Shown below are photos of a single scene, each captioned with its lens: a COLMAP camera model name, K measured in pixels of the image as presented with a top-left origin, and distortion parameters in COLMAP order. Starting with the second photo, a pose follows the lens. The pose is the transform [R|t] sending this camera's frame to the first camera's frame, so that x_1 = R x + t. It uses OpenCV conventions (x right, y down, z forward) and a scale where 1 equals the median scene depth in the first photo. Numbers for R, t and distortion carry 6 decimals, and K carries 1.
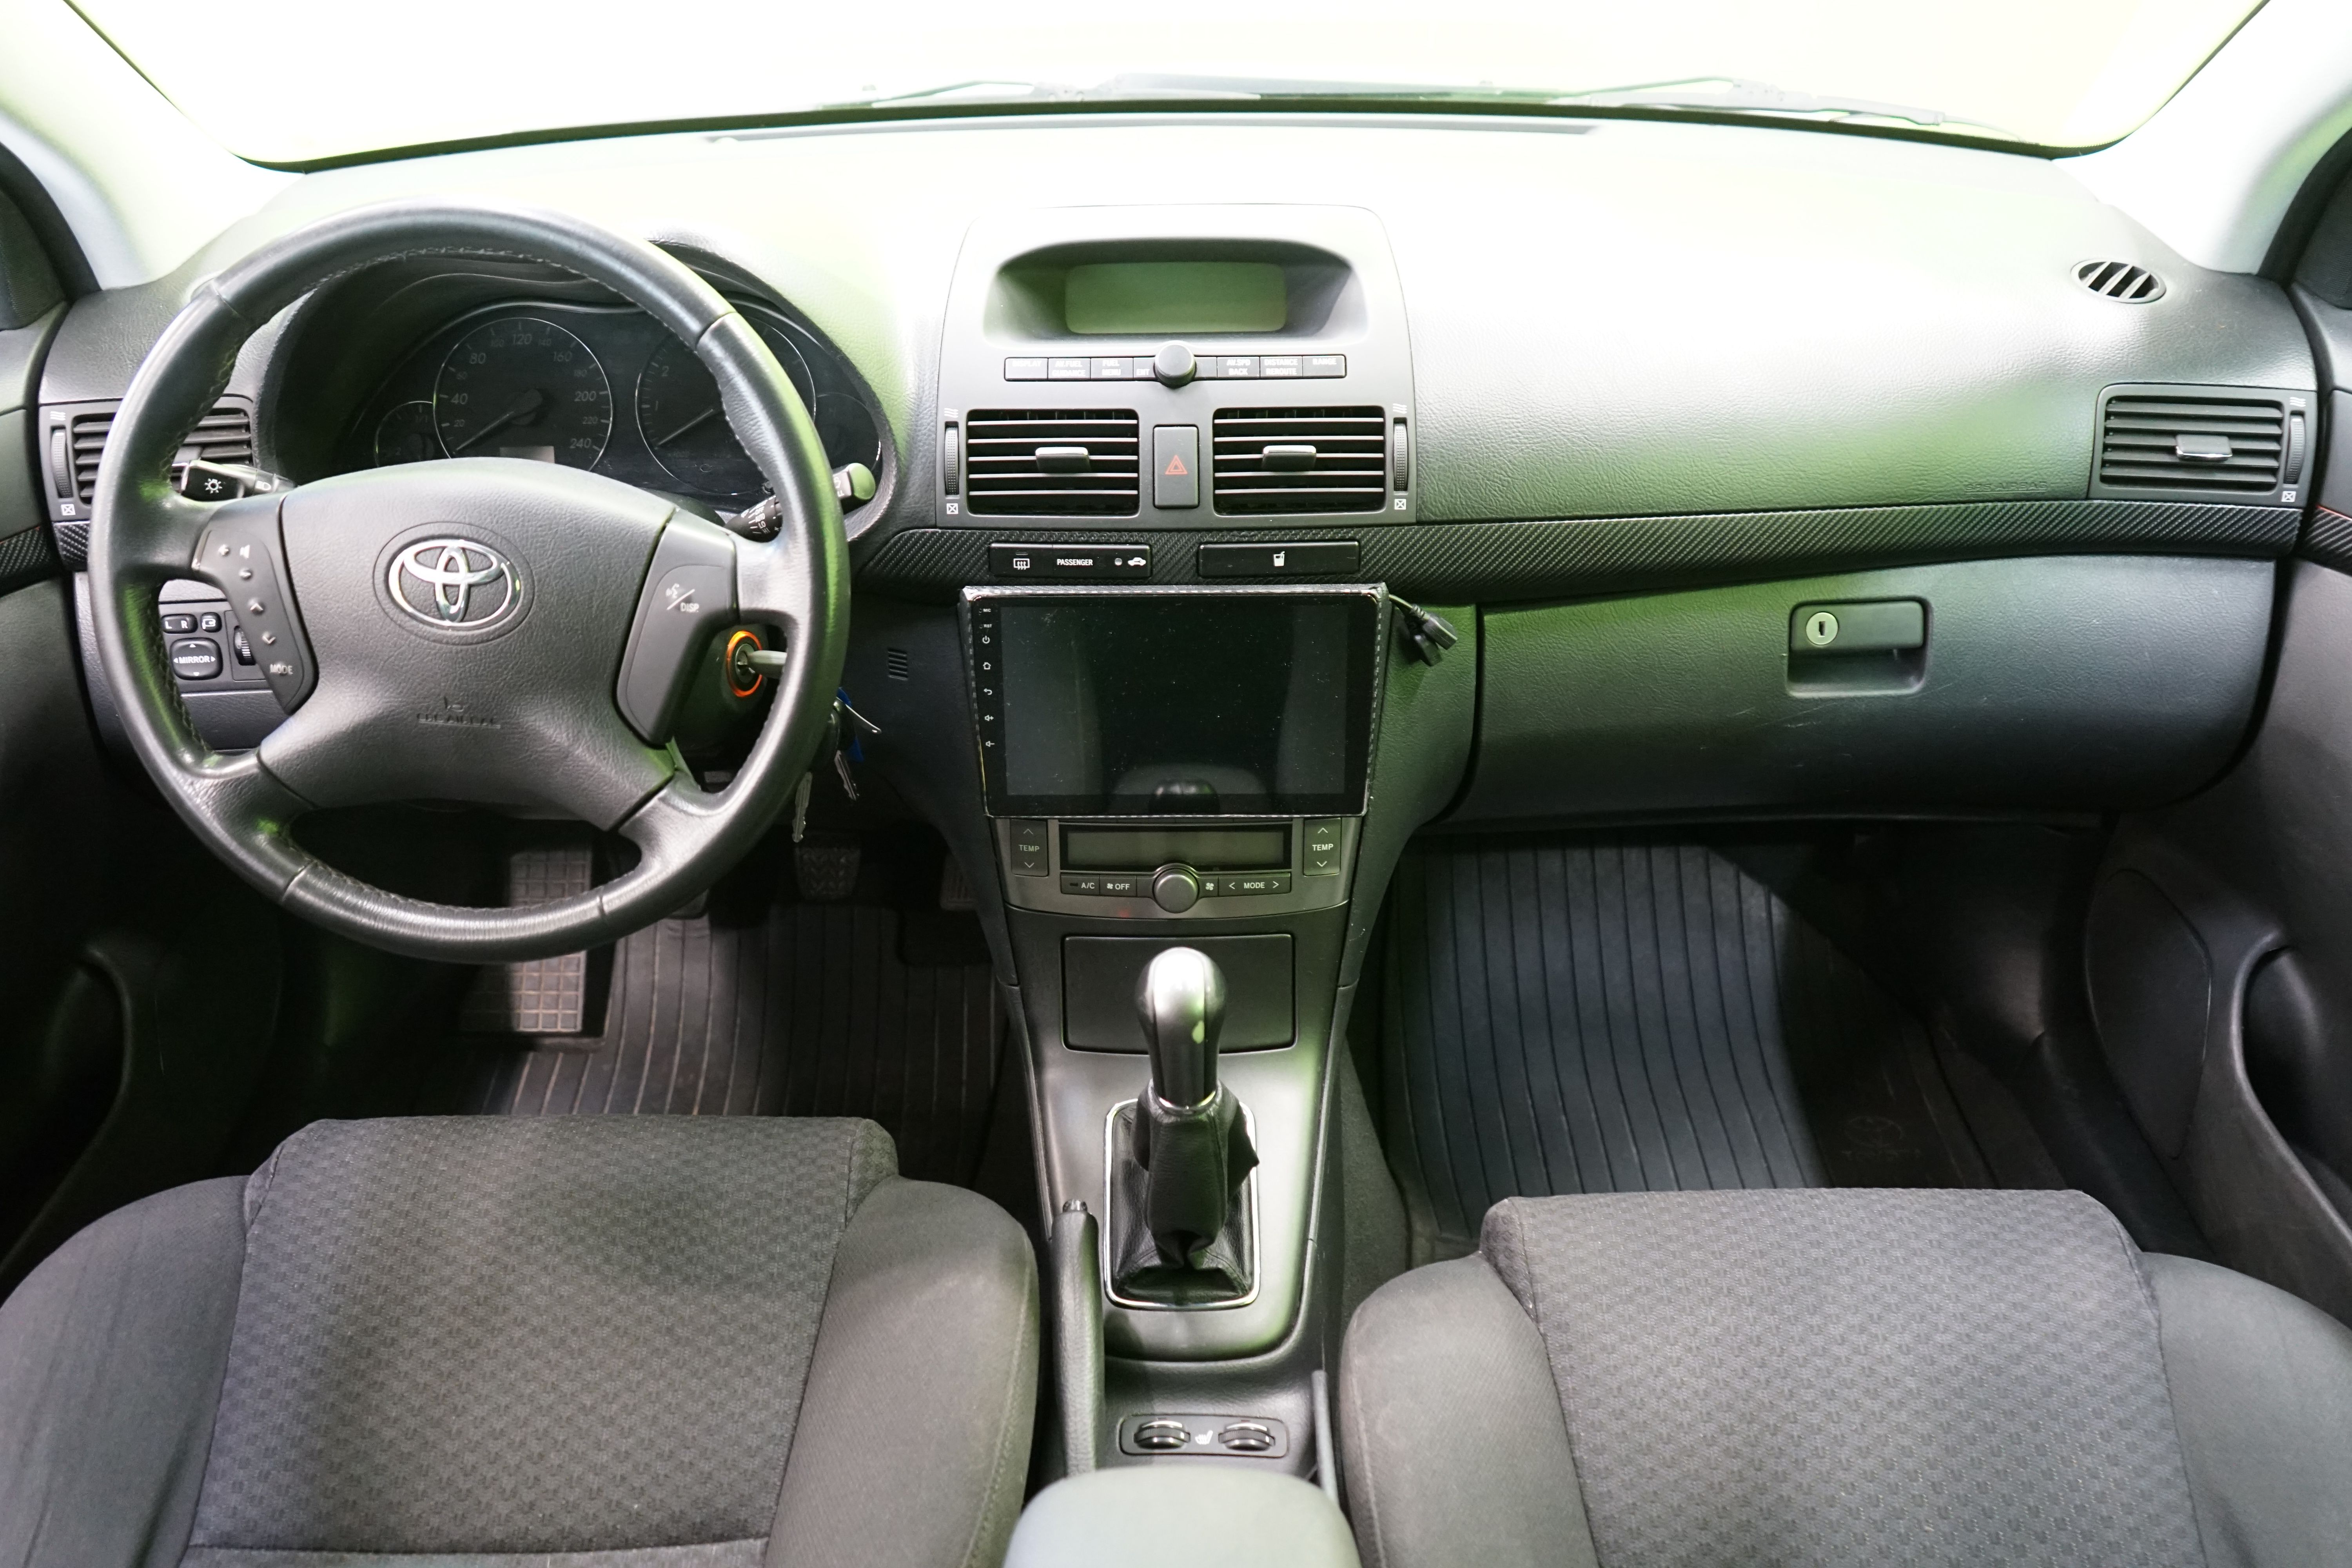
lens RADIAL K [[1894.8, 0, 1176.0], [0, 1894.8, 784.0], [0, 0, 1]] dist [0.000323, 0.003420]
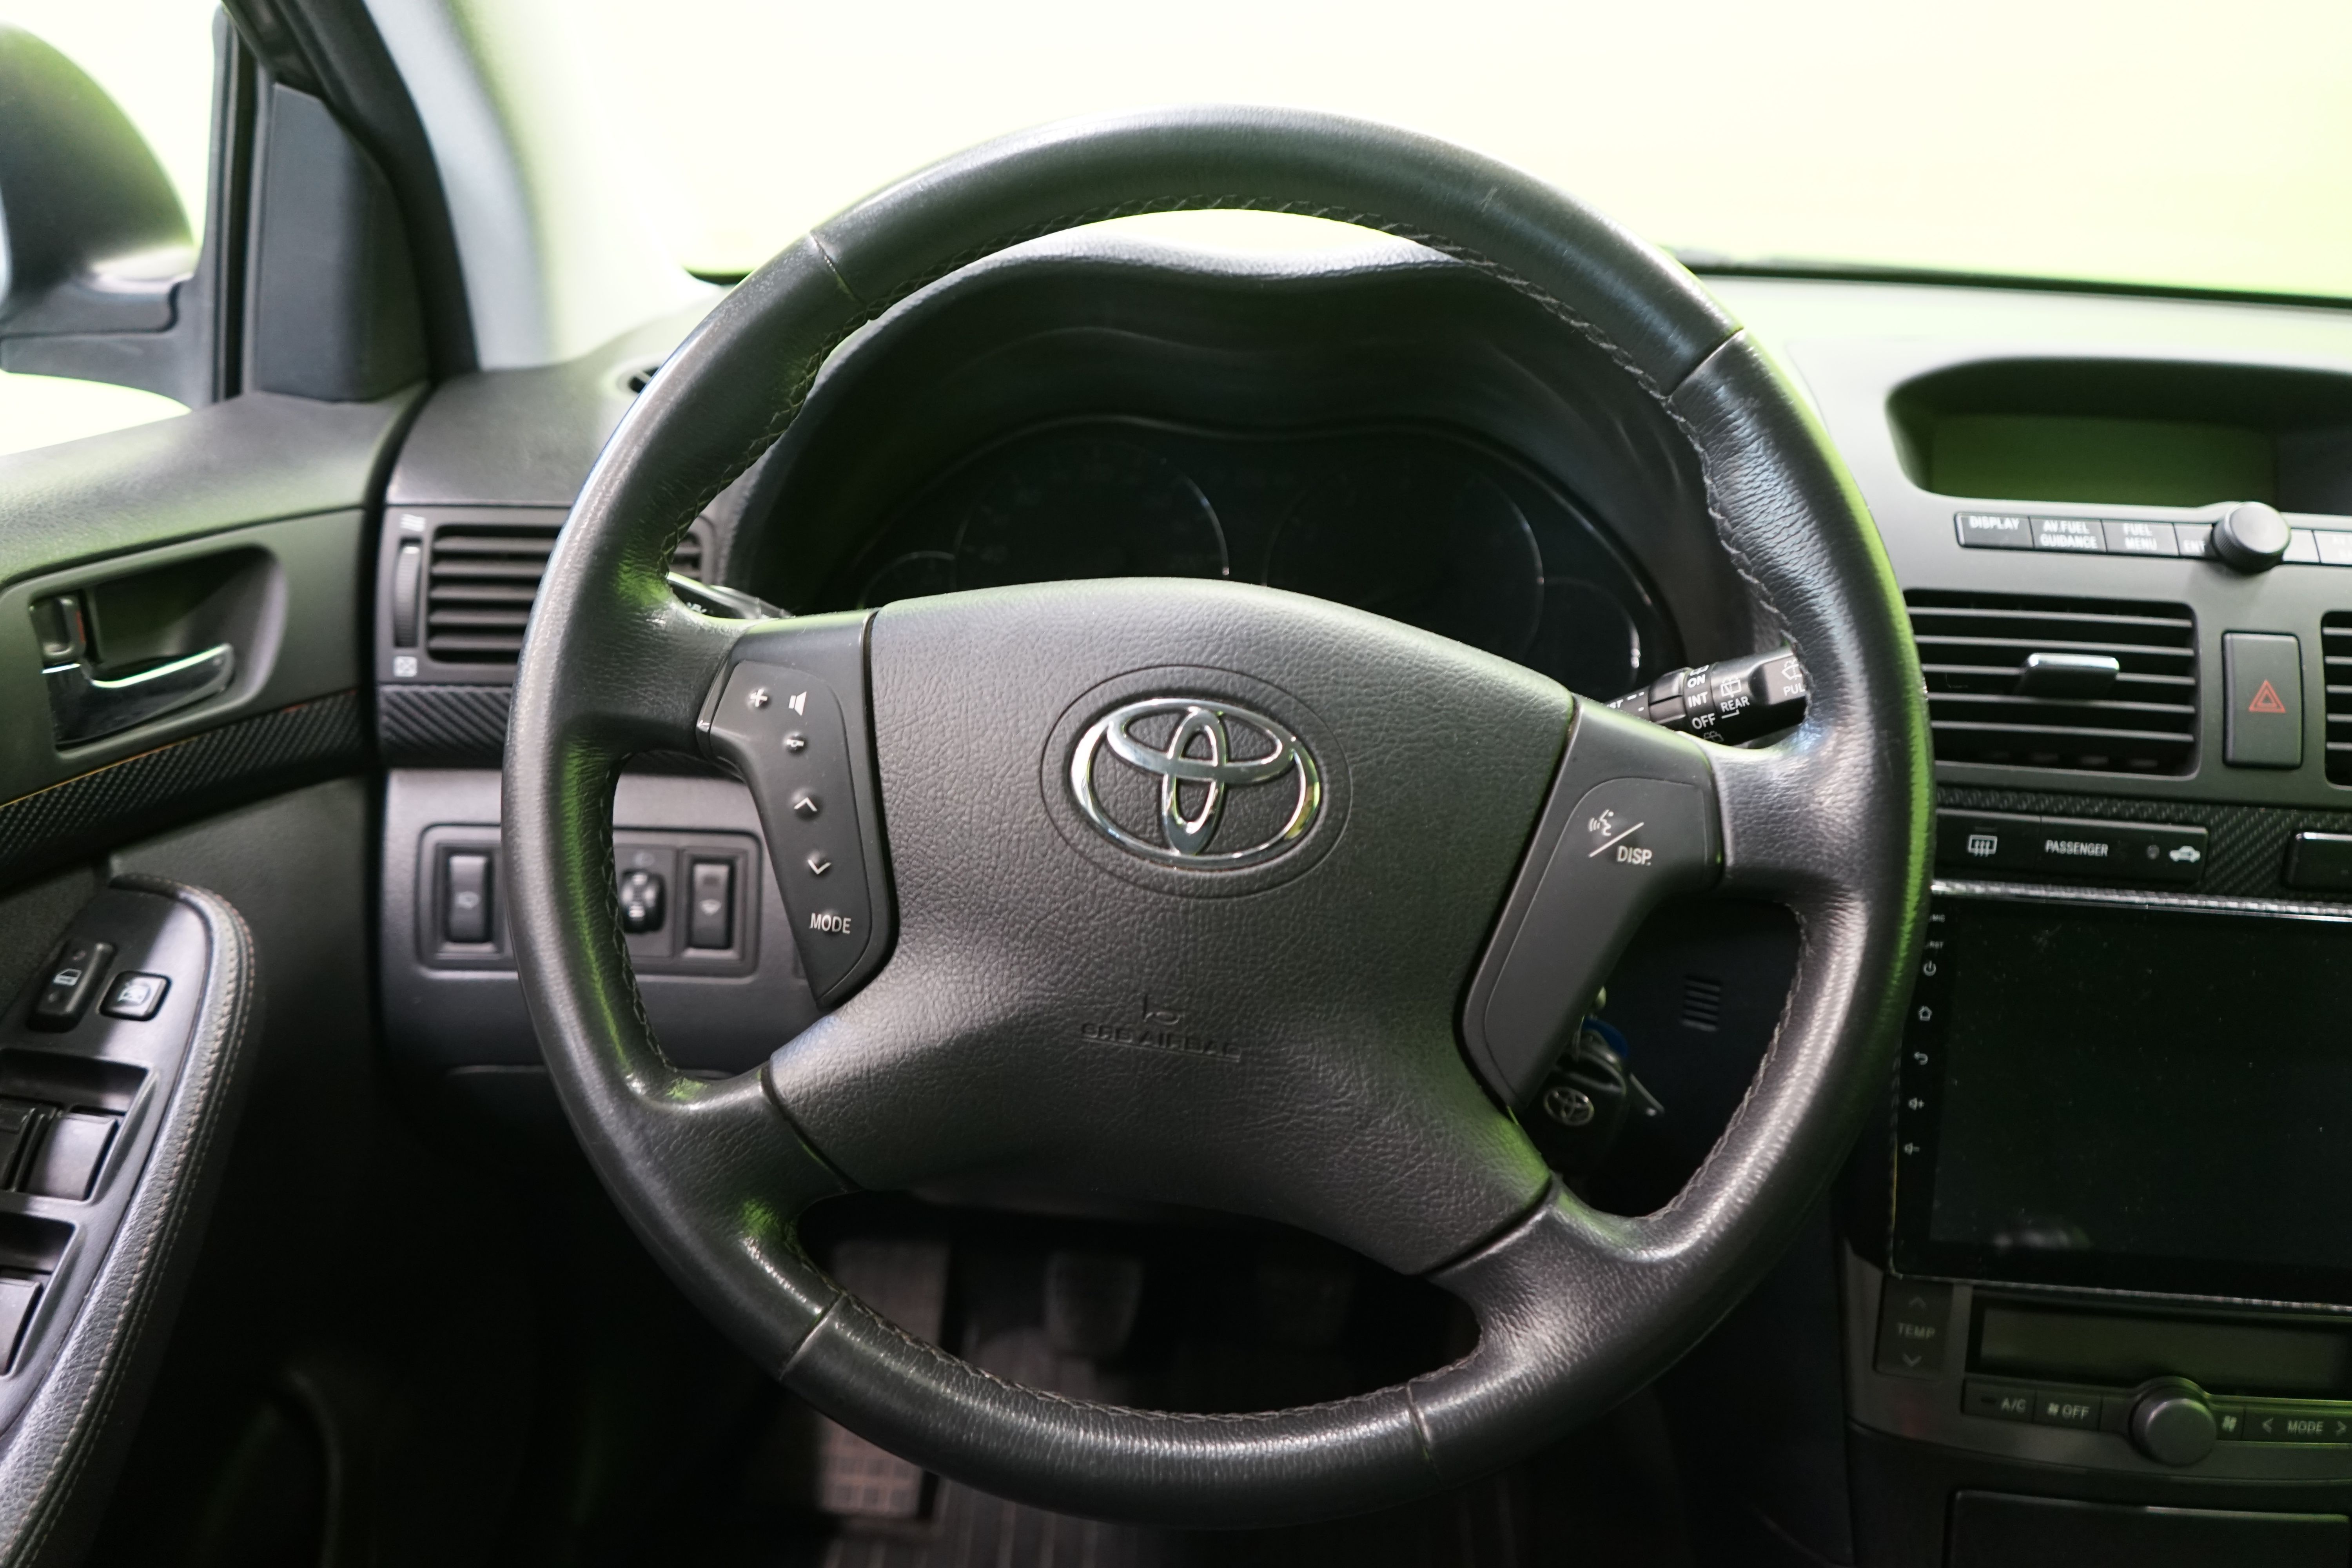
lens RADIAL K [[1894.8, 0, 1176.0], [0, 1894.8, 784.0], [0, 0, 1]] dist [0.000323, 0.003420]
pose [[0.997301, 0.064535, -0.035012, -0.317381], [-0.070232, 0.977539, -0.198707, 0.000934], [0.021402, 0.200630, 0.979433, 0.412972]]
